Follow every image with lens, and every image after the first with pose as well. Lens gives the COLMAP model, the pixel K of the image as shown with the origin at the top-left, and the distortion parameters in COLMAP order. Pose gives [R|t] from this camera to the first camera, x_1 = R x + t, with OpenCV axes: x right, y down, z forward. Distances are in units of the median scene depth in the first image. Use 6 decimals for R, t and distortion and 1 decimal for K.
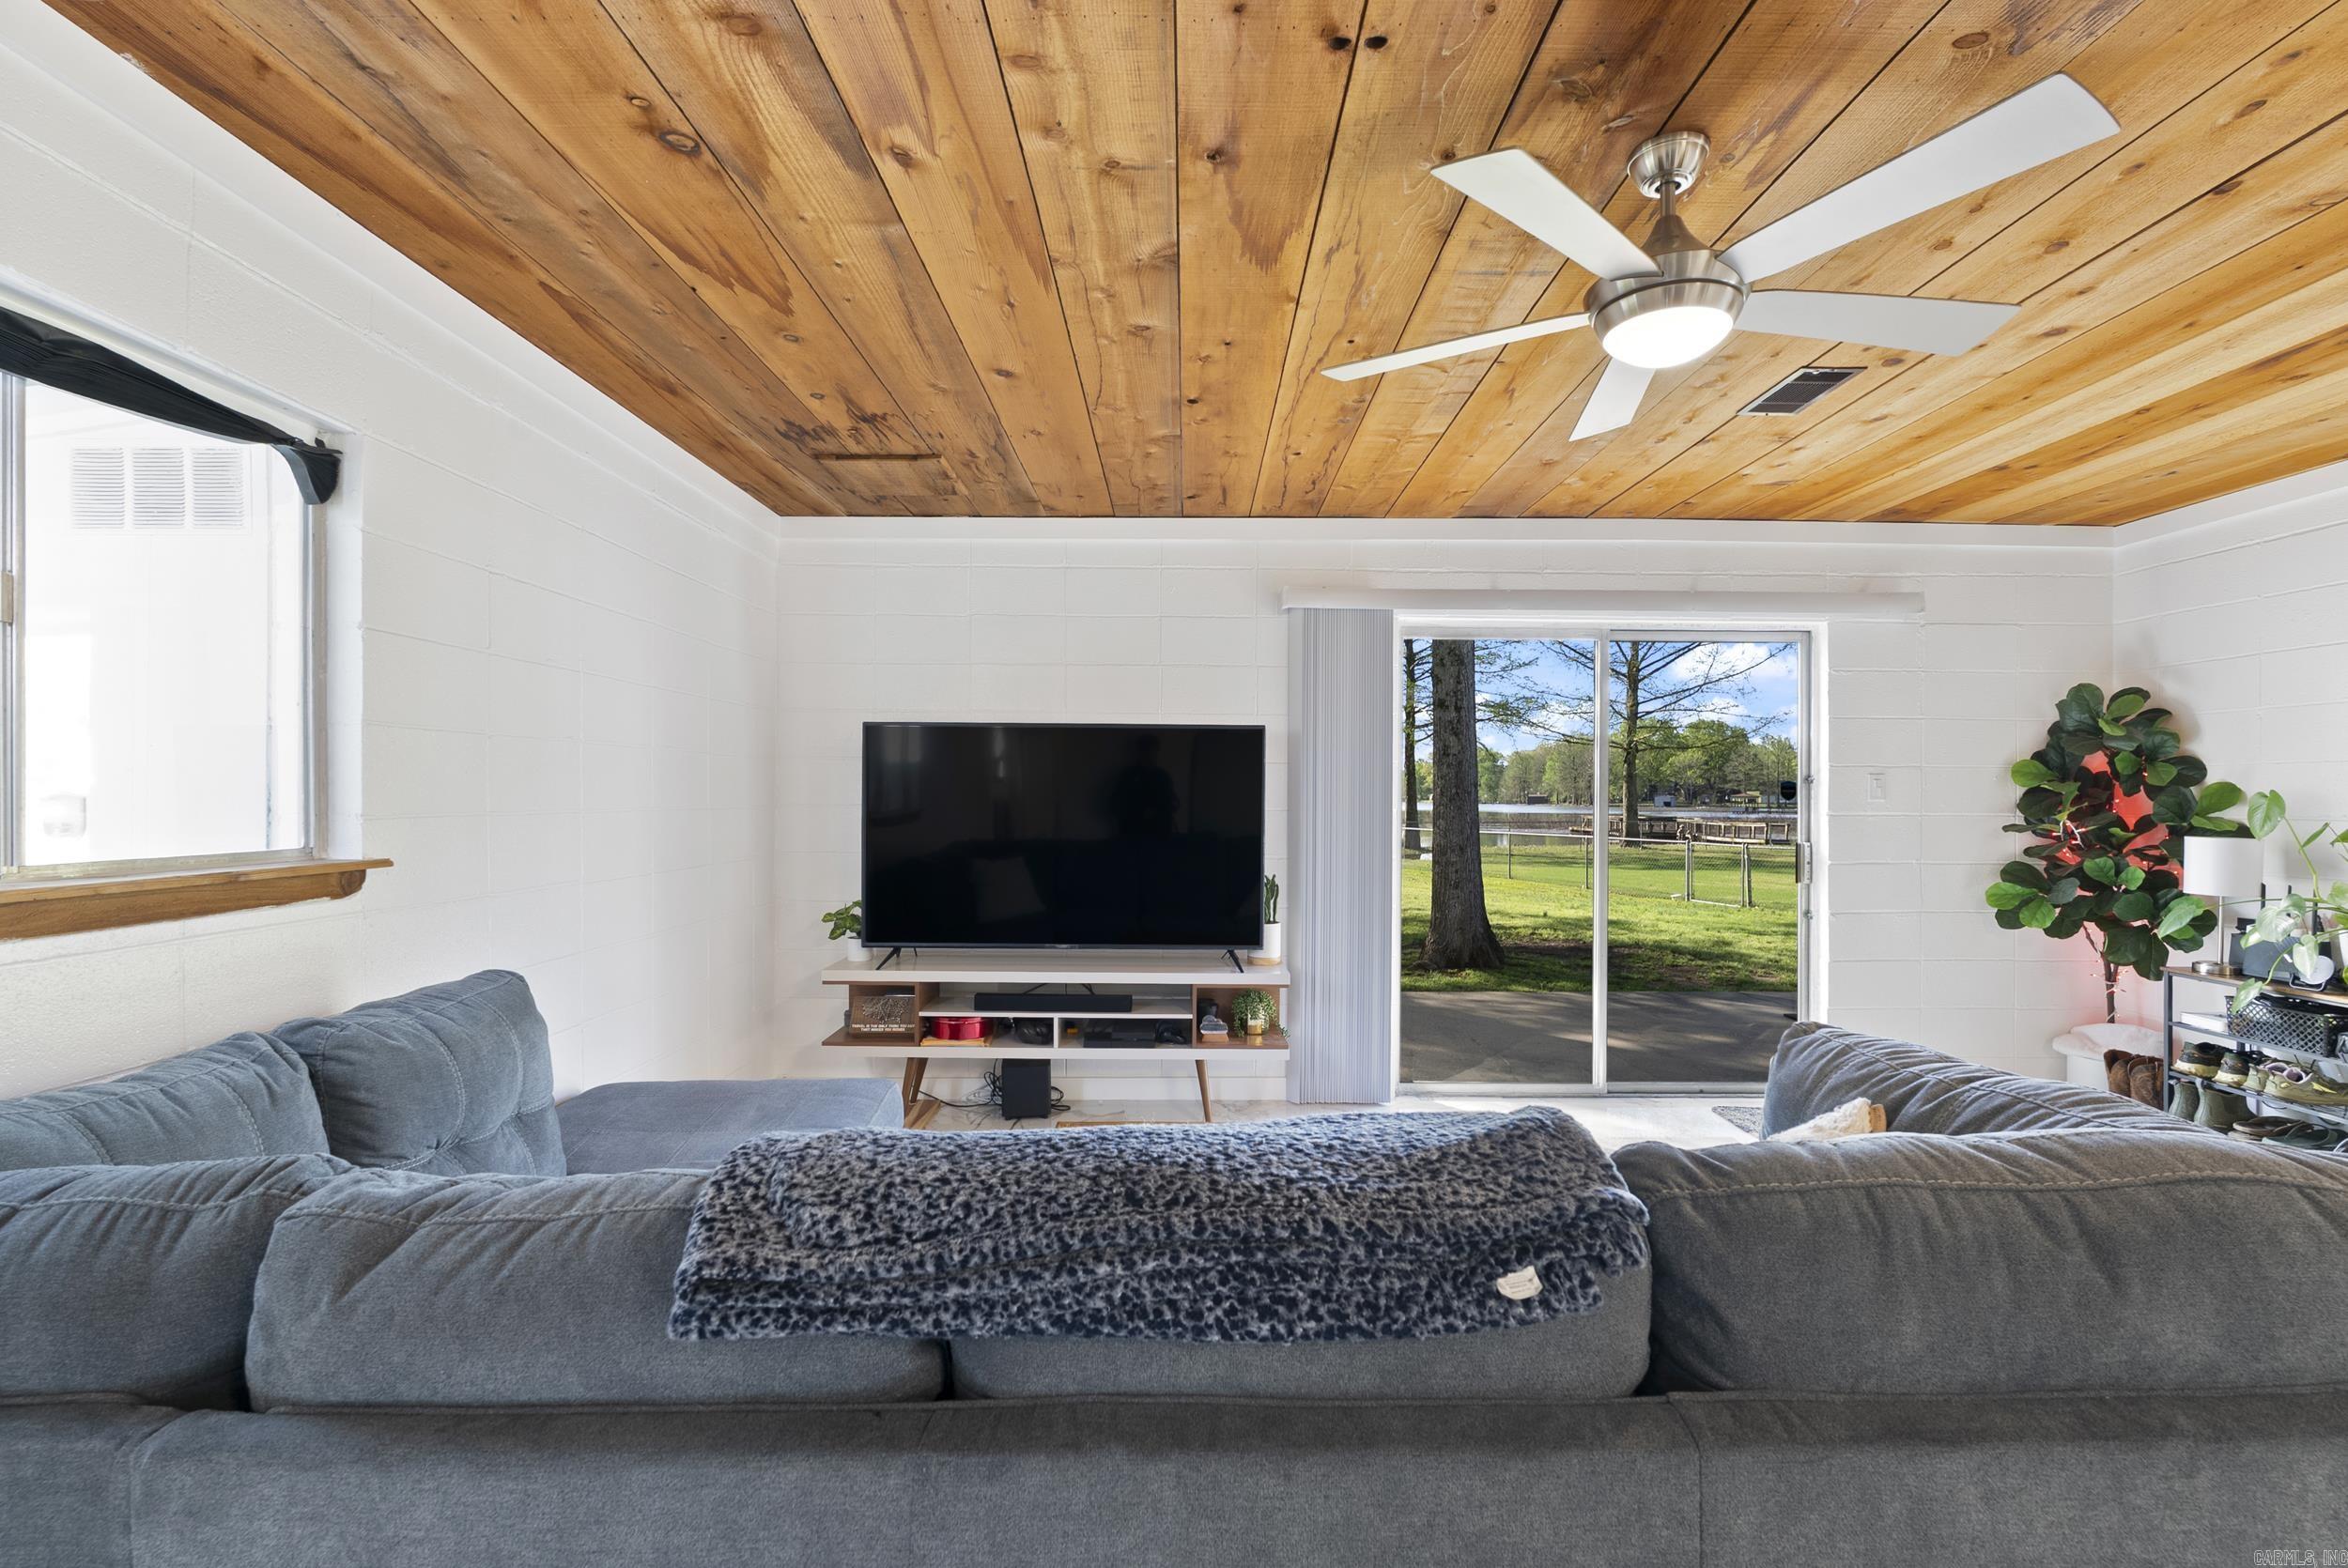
lens RADIAL K [[1046.0, 0, 1180.9], [0, 1046.0, 796.9], [0, 0, 1]] dist [-0.004139, -0.000262]
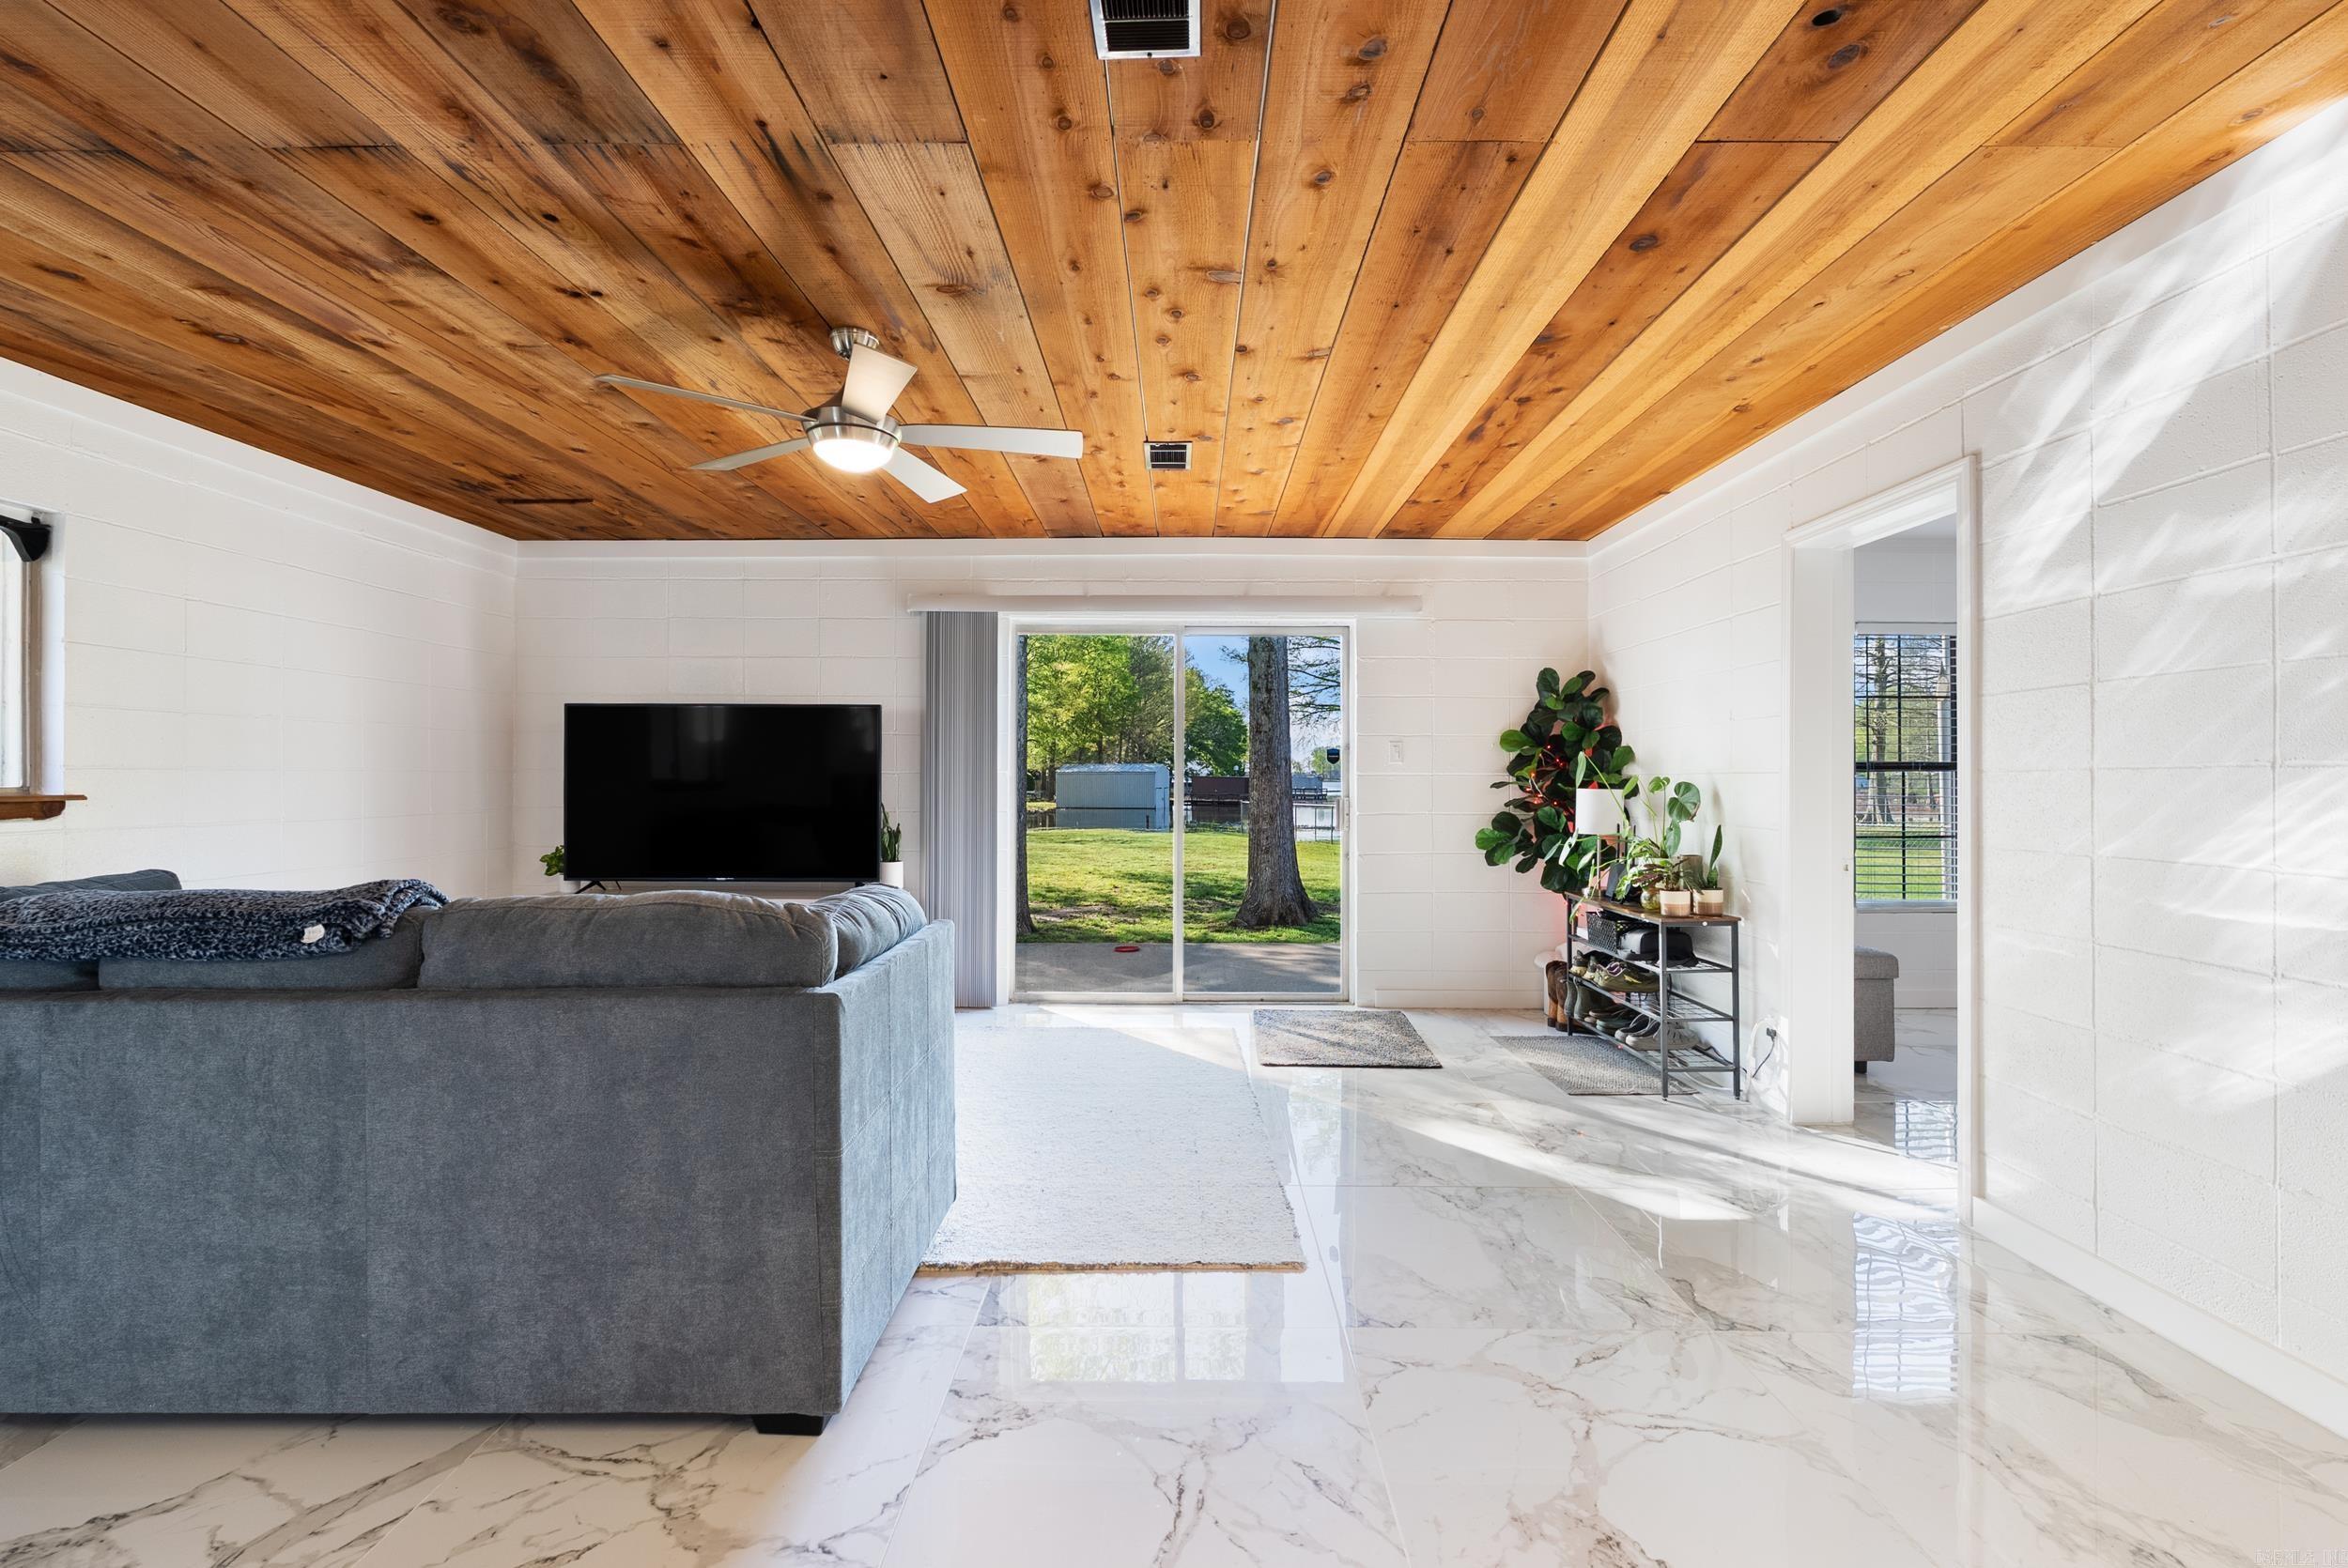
lens RADIAL K [[1044.7, 0, 1170.6], [0, 1044.7, 771.6], [0, 0, 1]] dist [-0.004457, -0.000547]
pose [[0.999905, -0.003037, -0.013423, 0.458965], [0.002943, 0.999971, -0.007048, 0.022922], [0.013445, 0.007008, 0.999885, -0.264575]]
